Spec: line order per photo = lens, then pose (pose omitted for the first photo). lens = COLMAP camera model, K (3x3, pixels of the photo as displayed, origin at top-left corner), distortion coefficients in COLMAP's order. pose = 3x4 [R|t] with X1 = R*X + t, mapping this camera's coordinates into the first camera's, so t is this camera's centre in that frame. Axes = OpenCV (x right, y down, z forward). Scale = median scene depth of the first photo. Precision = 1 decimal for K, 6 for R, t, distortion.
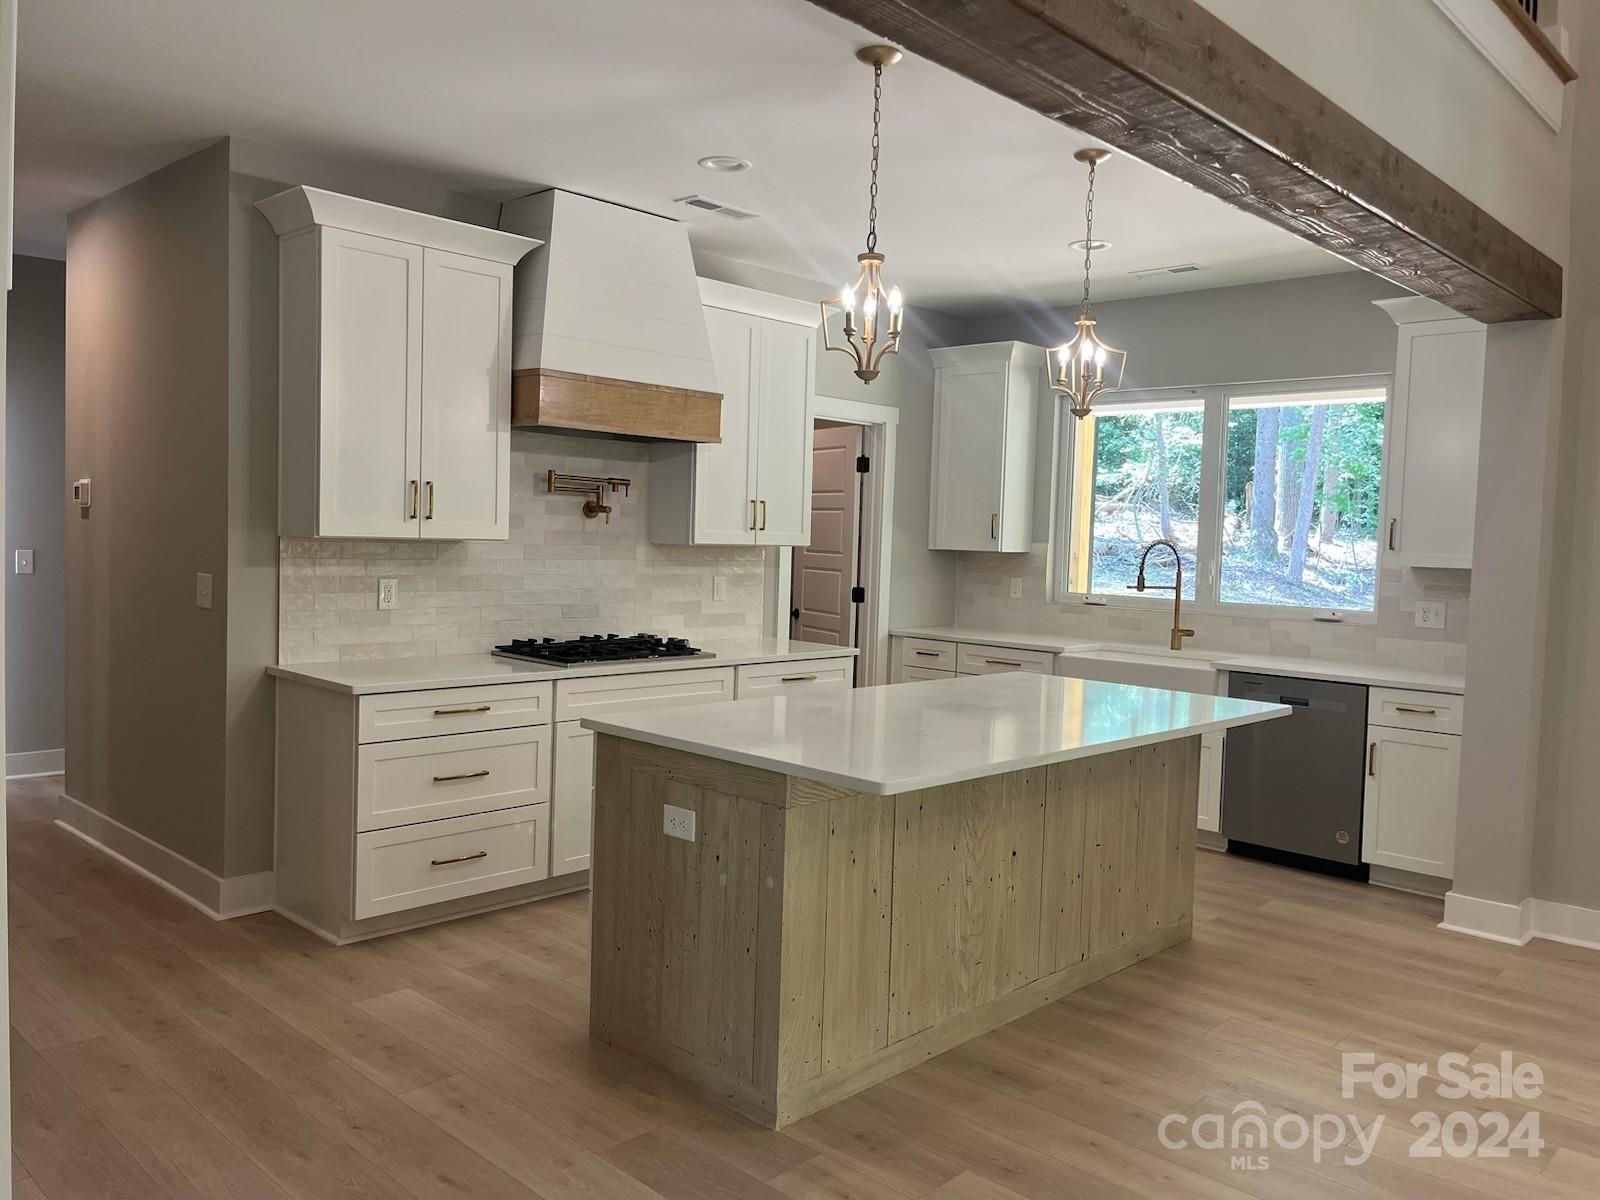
lens RADIAL K [[1208.6, 0, 800.3], [0, 1208.6, 594.5], [0, 0, 1]] dist [0.001771, -0.006906]
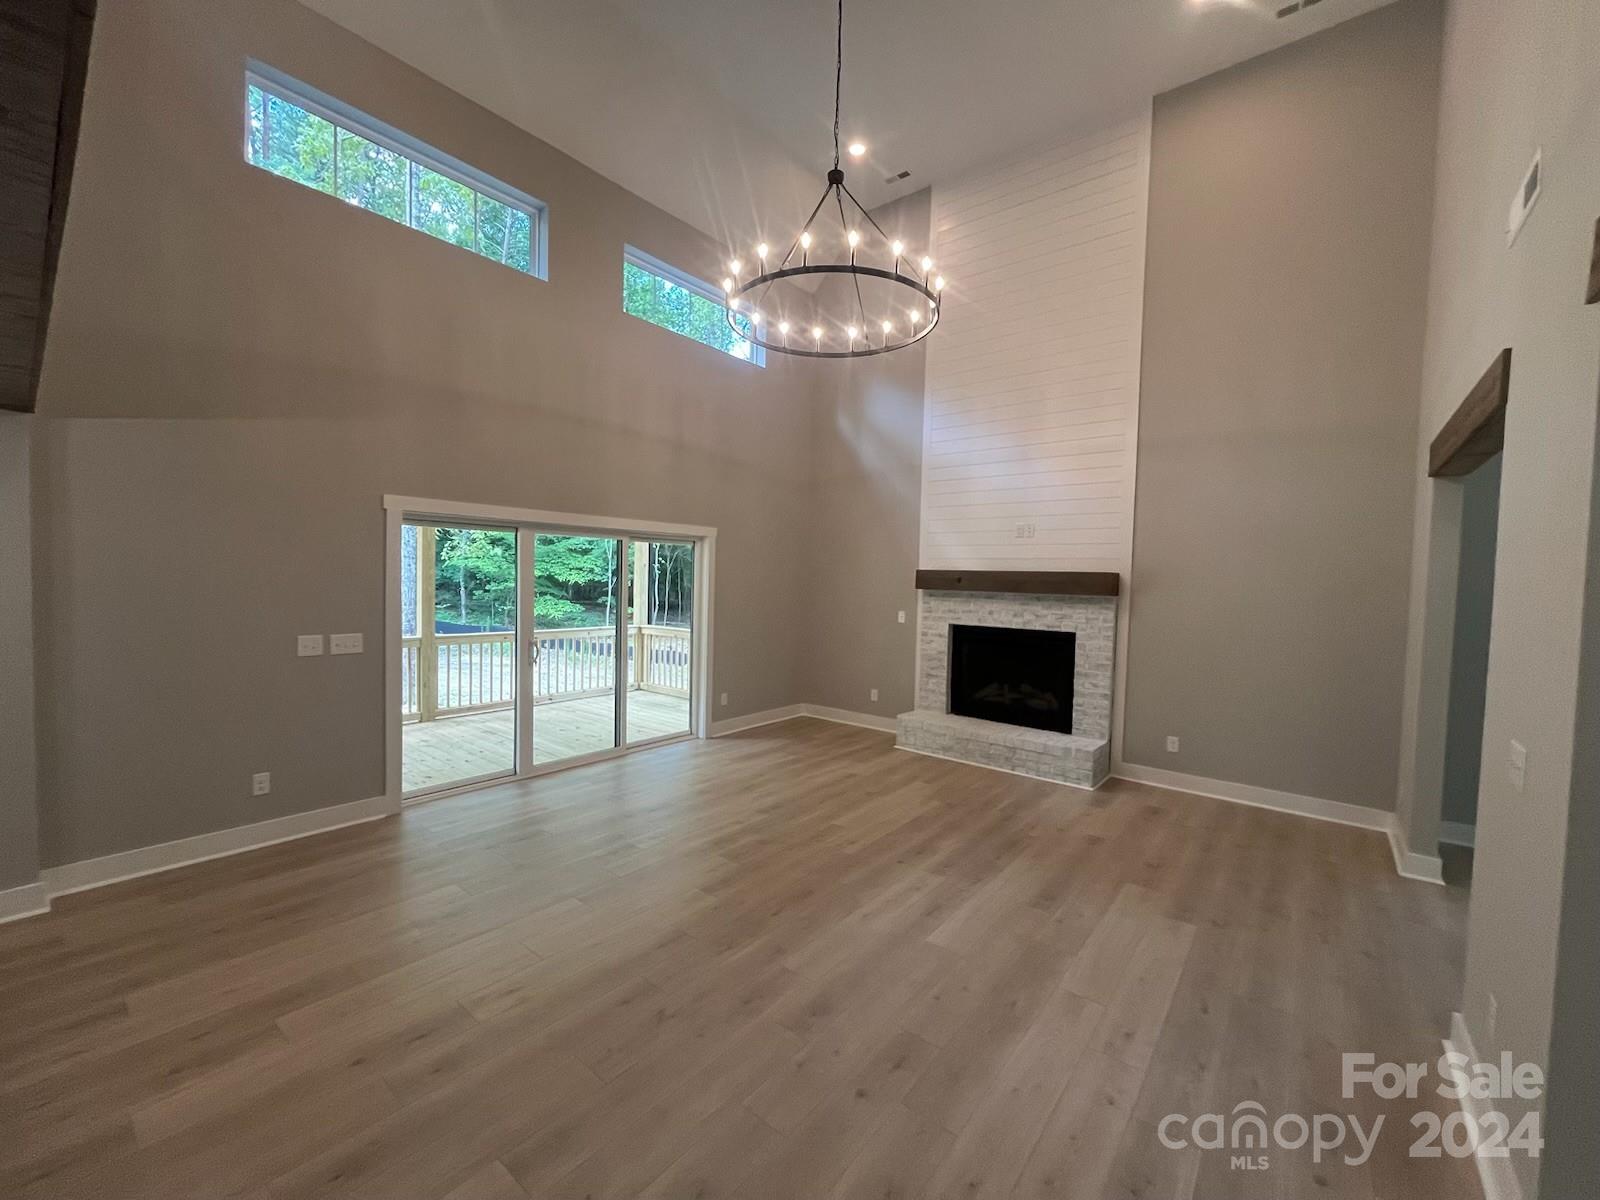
lens RADIAL K [[643.6, 0, 803.1], [0, 643.6, 597.8], [0, 0, 1]] dist [-0.007898, 0.000124]
pose [[-0.088584, -0.065354, 0.993922, -0.097183], [0.023080, 0.997443, 0.067642, -0.053768], [-0.995801, 0.028932, -0.086849, 0.221336]]
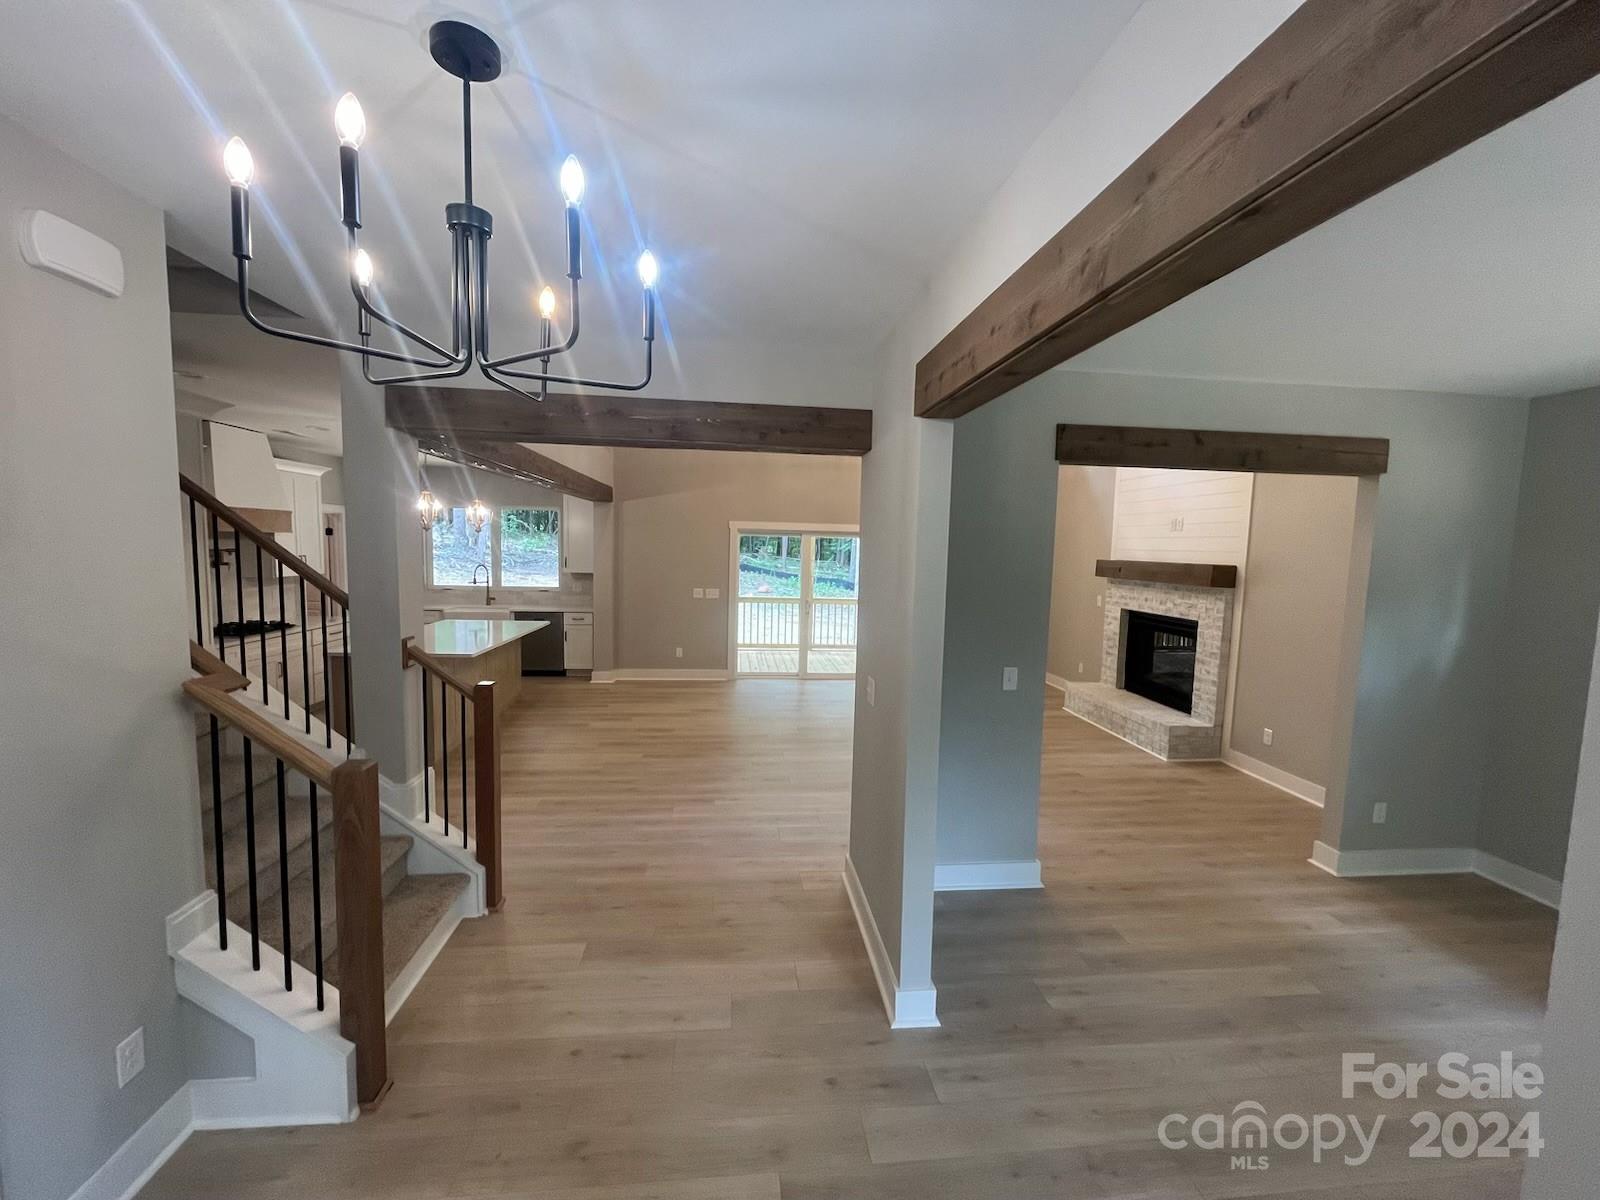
lens RADIAL K [[643.6, 0, 796.0], [0, 643.6, 600.3], [0, 0, 1]] dist [-0.007898, 0.000124]
pose [[0.640802, -0.080649, 0.763458, -0.388267], [0.033203, 0.996448, 0.077393, -0.060912], [-0.766988, -0.024244, 0.641203, -0.494427]]
